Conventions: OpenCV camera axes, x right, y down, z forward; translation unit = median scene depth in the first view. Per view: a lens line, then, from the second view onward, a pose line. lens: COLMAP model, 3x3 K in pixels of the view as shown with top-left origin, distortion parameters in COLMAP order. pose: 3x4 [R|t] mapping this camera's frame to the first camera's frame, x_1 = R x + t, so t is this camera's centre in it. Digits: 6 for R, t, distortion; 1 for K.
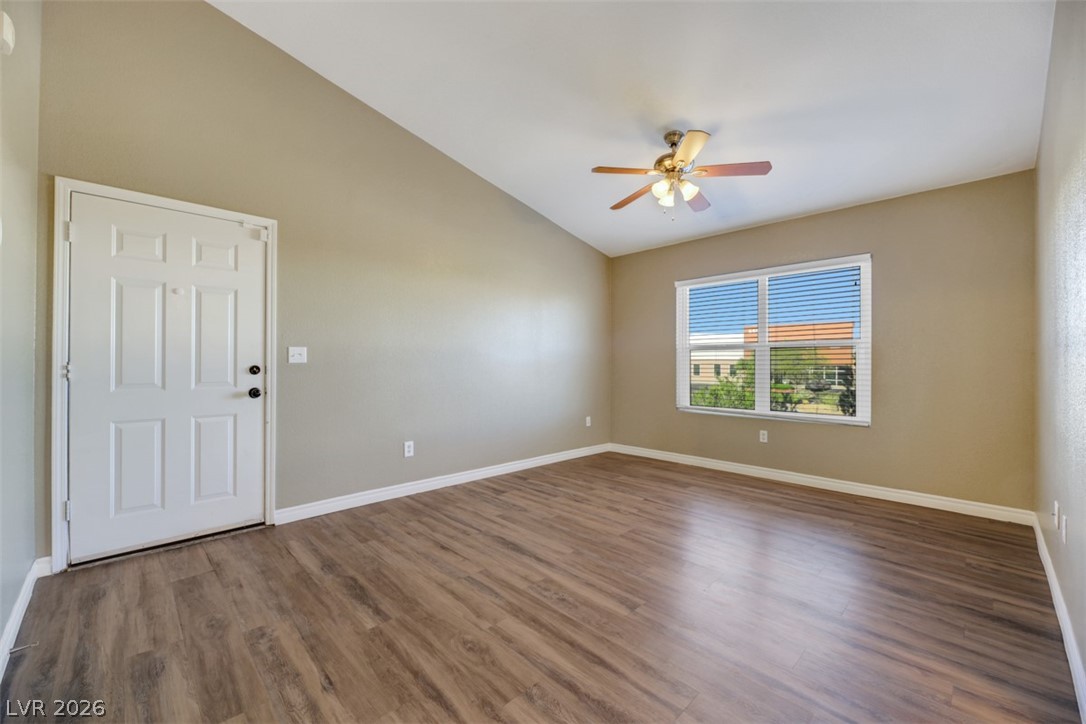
lens RADIAL K [[439.5, 0, 546.7], [0, 439.5, 363.1], [0, 0, 1]] dist [0.000574, -0.002842]
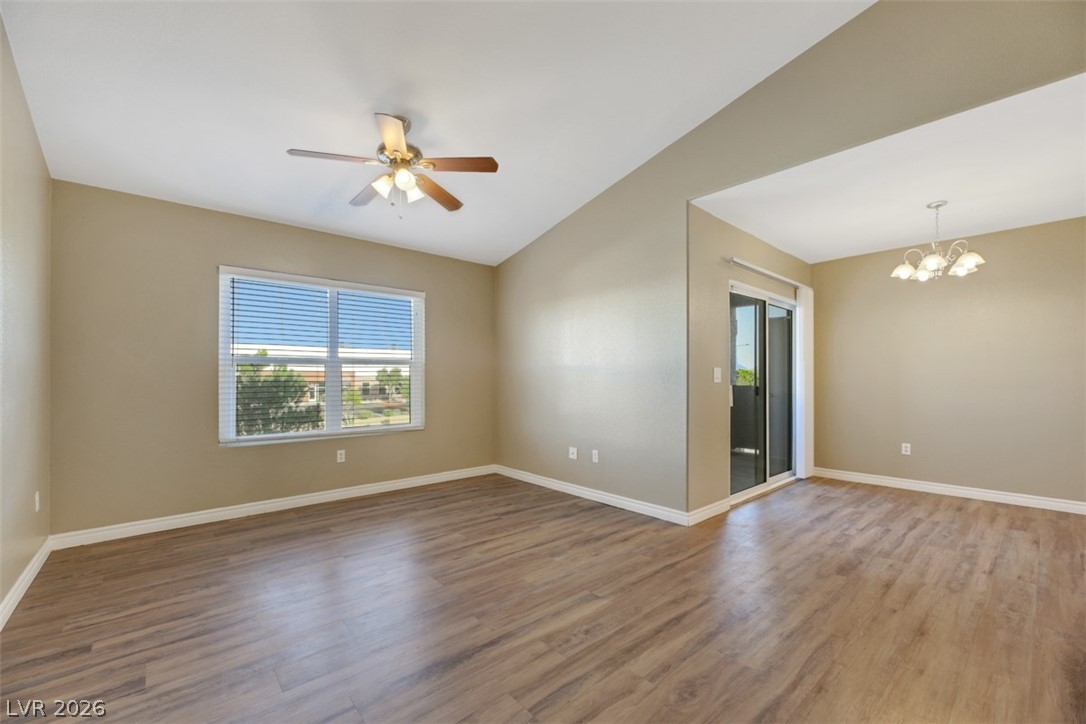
lens RADIAL K [[439.5, 0, 547.4], [0, 439.5, 378.1], [0, 0, 1]] dist [0.000574, -0.002842]
pose [[0.052788, -0.002332, 0.998603, -0.645003], [0.002429, 0.999995, 0.002207, -0.006751], [-0.998603, 0.002309, 0.052793, 0.731898]]
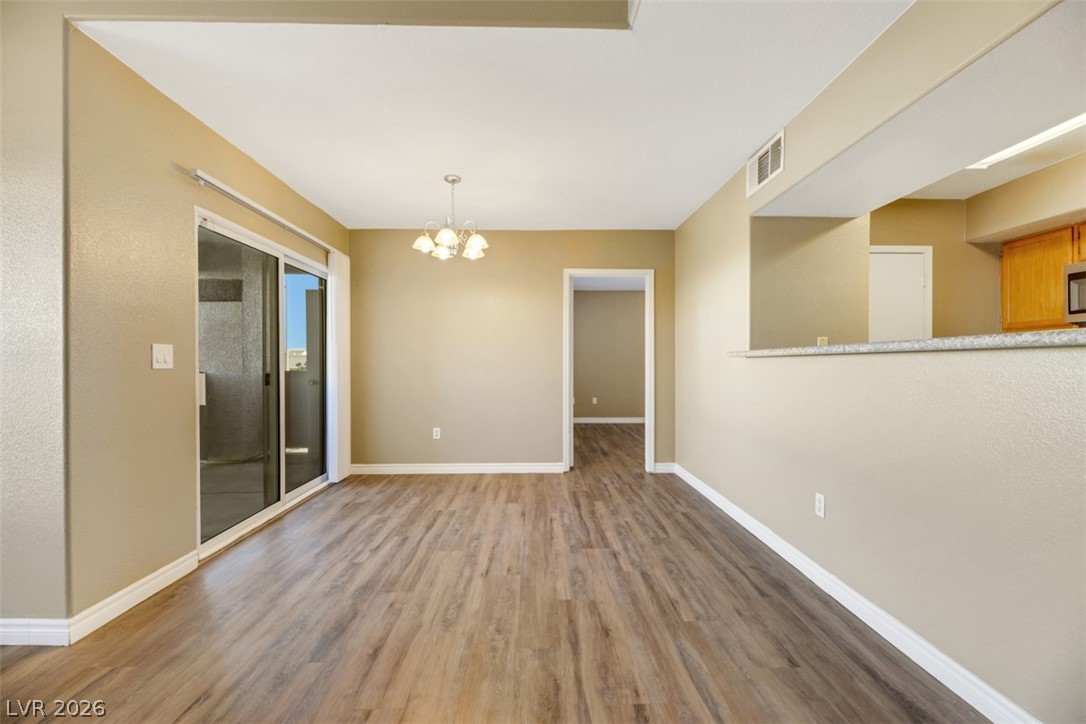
lens RADIAL K [[439.5, 0, 540.4], [0, 439.5, 363.8], [0, 0, 1]] dist [0.000574, -0.002842]
pose [[-0.724043, -0.004482, 0.689740, -0.349589], [0.000442, 0.999976, 0.006962, -0.003245], [-0.689755, 0.005345, -0.724023, 0.406927]]
